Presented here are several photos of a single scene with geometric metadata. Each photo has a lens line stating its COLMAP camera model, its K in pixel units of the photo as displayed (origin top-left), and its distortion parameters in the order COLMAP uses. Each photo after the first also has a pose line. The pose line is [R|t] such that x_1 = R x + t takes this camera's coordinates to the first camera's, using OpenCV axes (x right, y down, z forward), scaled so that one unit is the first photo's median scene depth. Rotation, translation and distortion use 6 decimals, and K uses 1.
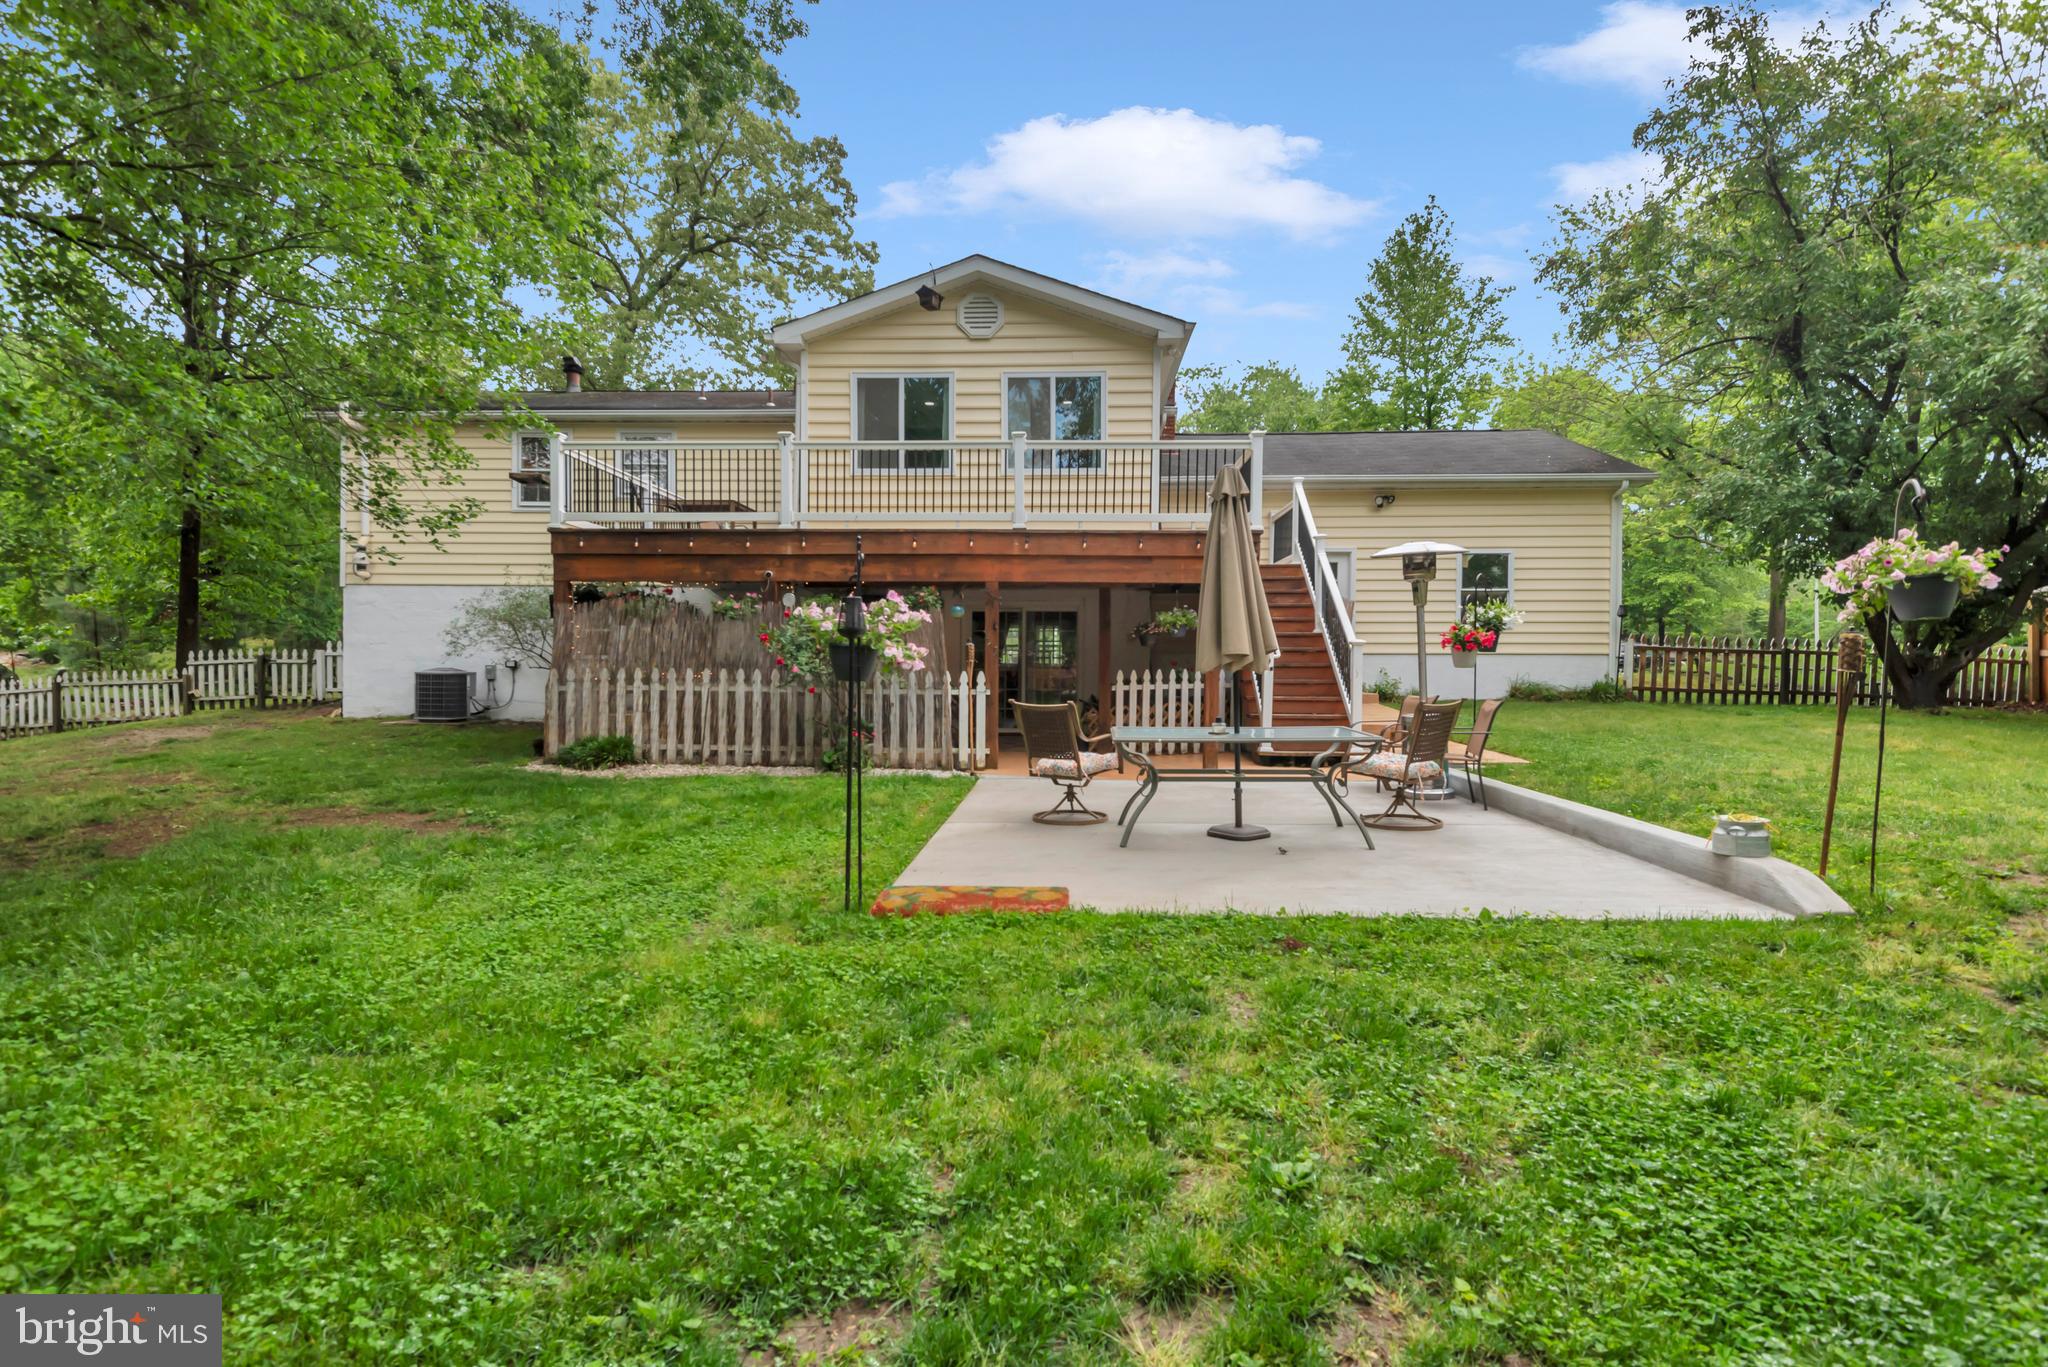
lens RADIAL K [[1031.5, 0, 1023.9], [0, 1031.5, 688.6], [0, 0, 1]] dist [0.003653, 0.000103]
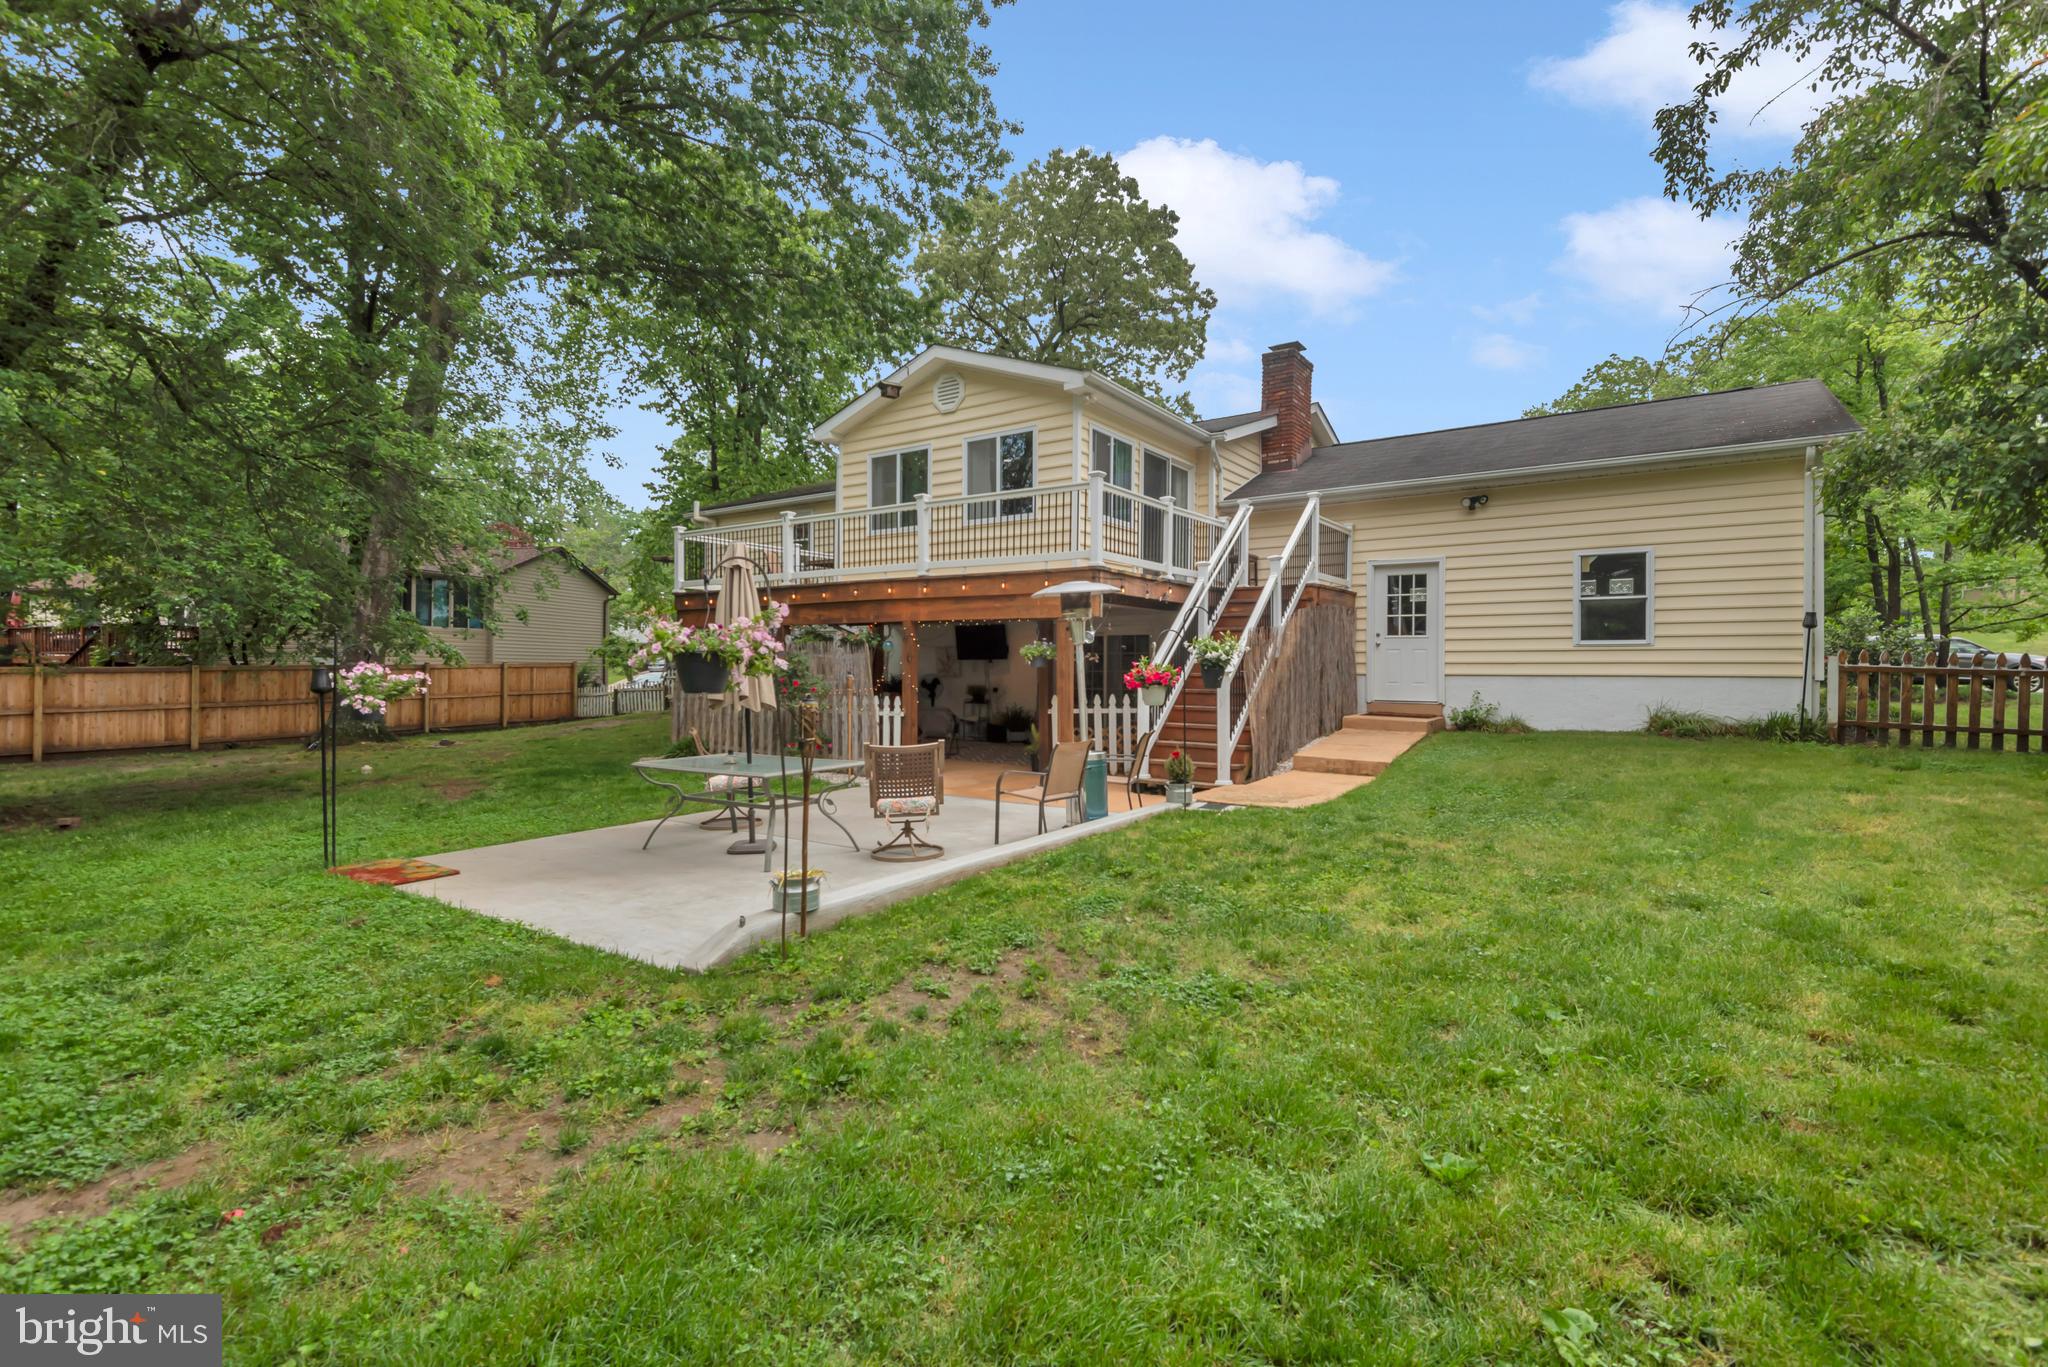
lens RADIAL K [[937.5, 0, 1021.3], [0, 937.5, 668.1], [0, 0, 1]] dist [-0.001253, 0.000113]
pose [[0.839688, 0.000797, -0.543068, 0.568738], [-0.009356, 0.999872, -0.012999, -0.031472], [0.542988, 0.015996, 0.839588, 0.141053]]
